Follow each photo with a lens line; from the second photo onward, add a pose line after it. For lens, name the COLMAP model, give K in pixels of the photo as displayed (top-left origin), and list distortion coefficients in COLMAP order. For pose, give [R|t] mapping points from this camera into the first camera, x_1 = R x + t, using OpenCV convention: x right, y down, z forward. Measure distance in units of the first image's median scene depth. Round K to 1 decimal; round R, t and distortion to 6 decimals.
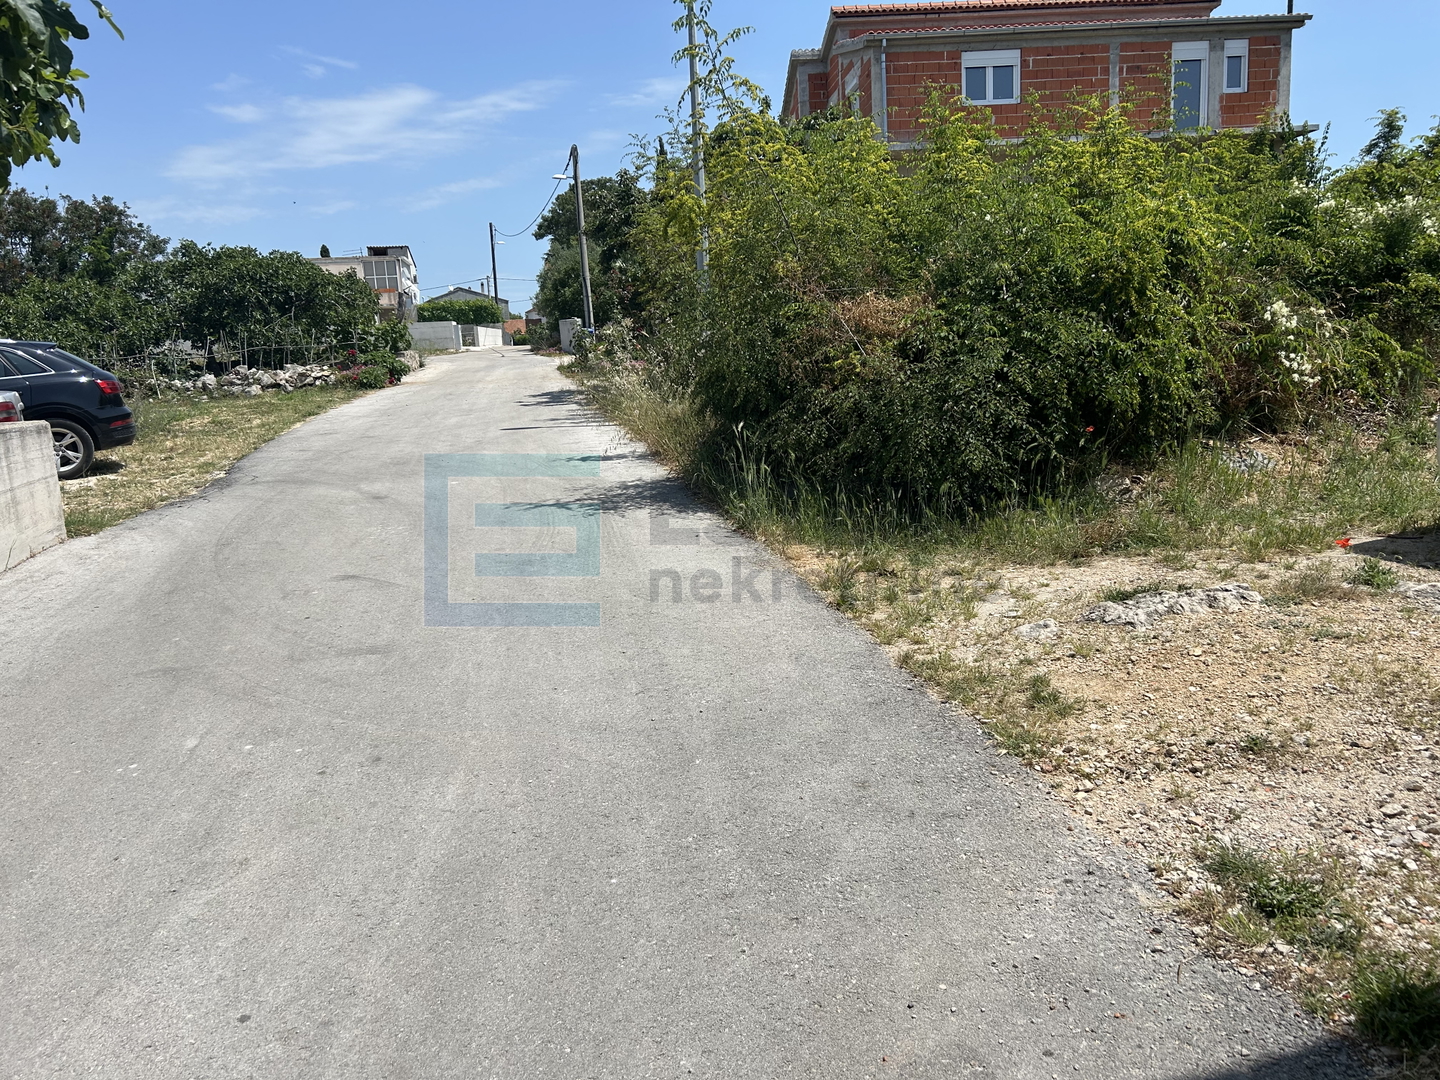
lens RADIAL K [[1102.4, 0, 722.0], [0, 1102.4, 545.2], [0, 0, 1]] dist [0.023812, -0.028995]
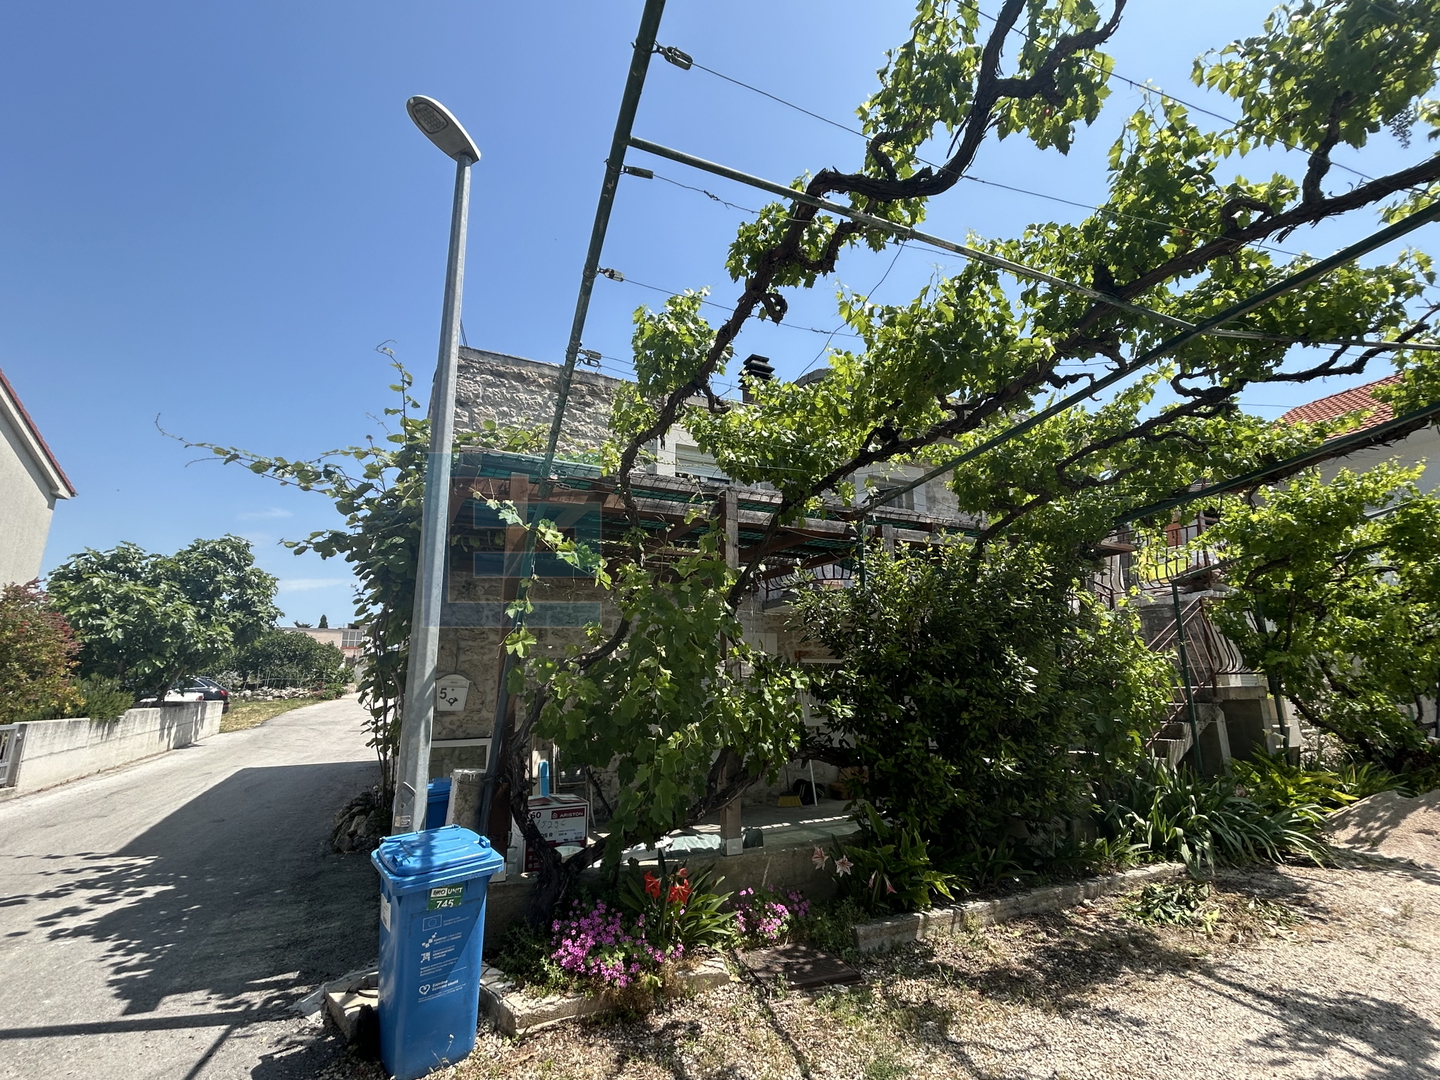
lens RADIAL K [[672.1, 0, 714.2], [0, 672.1, 540.7], [0, 0, 1]] dist [-0.005023, 0.001801]
pose [[0.980063, 0.088208, 0.178033, 0.531060], [-0.012259, 0.921188, -0.388925, 0.232563], [-0.198308, 0.378988, 0.903904, -1.470637]]
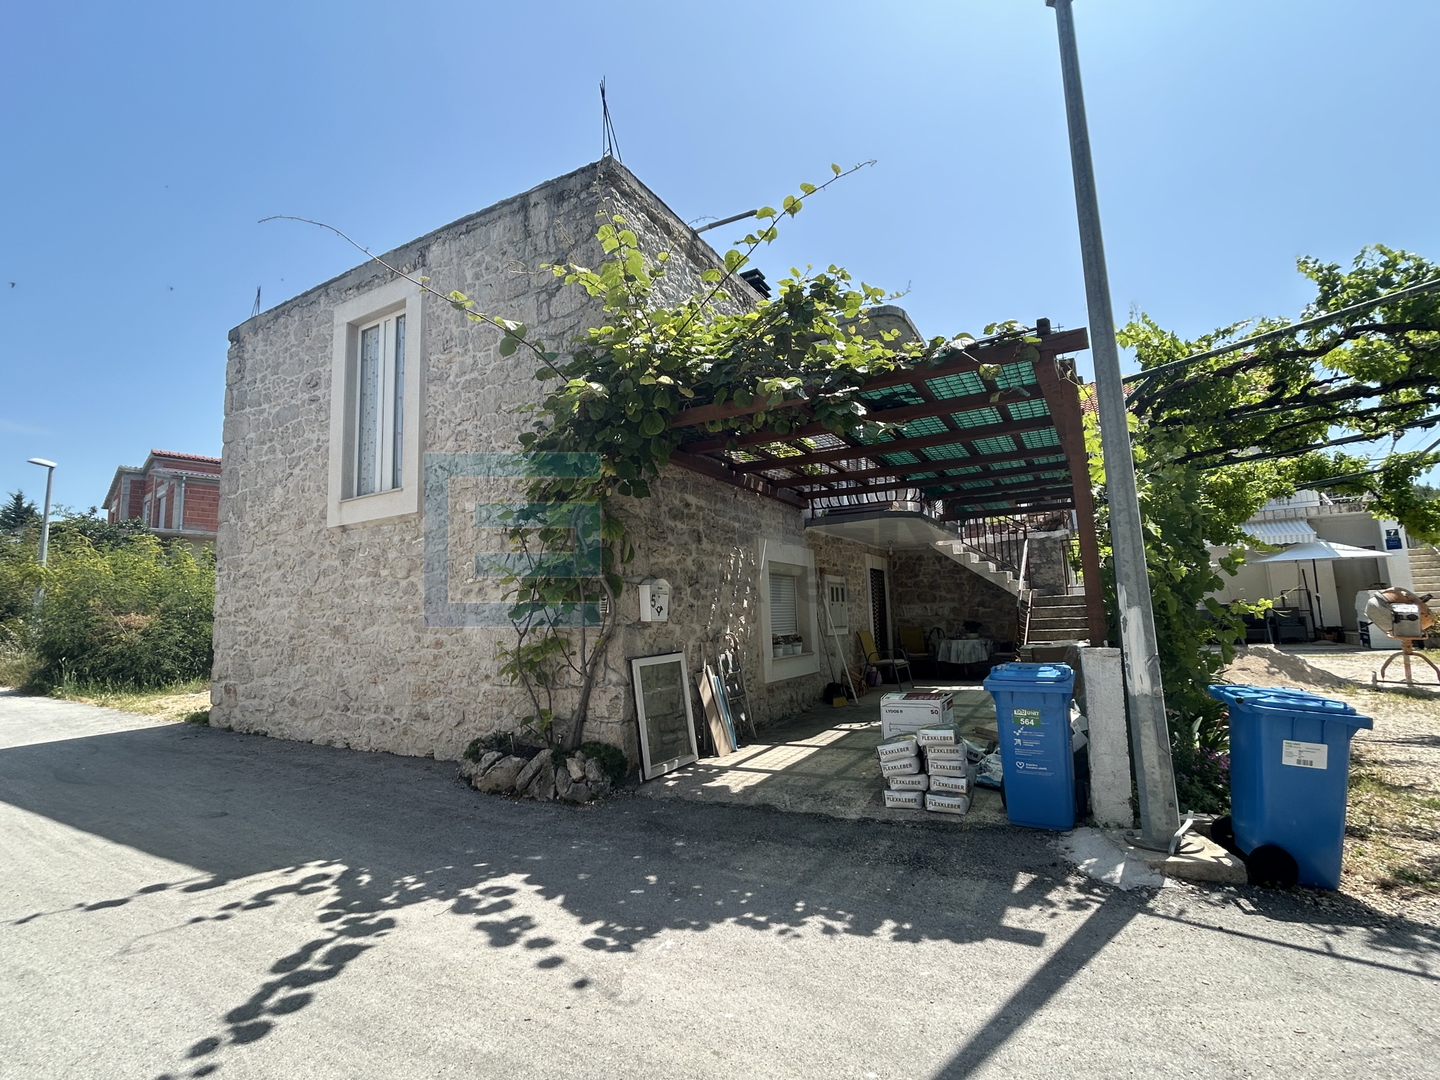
lens RADIAL K [[672.1, 0, 725.4], [0, 672.1, 545.1], [0, 0, 1]] dist [-0.005023, 0.001801]
pose [[0.689784, 0.116375, 0.714601, -0.059554], [0.121528, 0.954384, -0.272732, 0.227626], [-0.713743, 0.274970, 0.644176, -1.095937]]
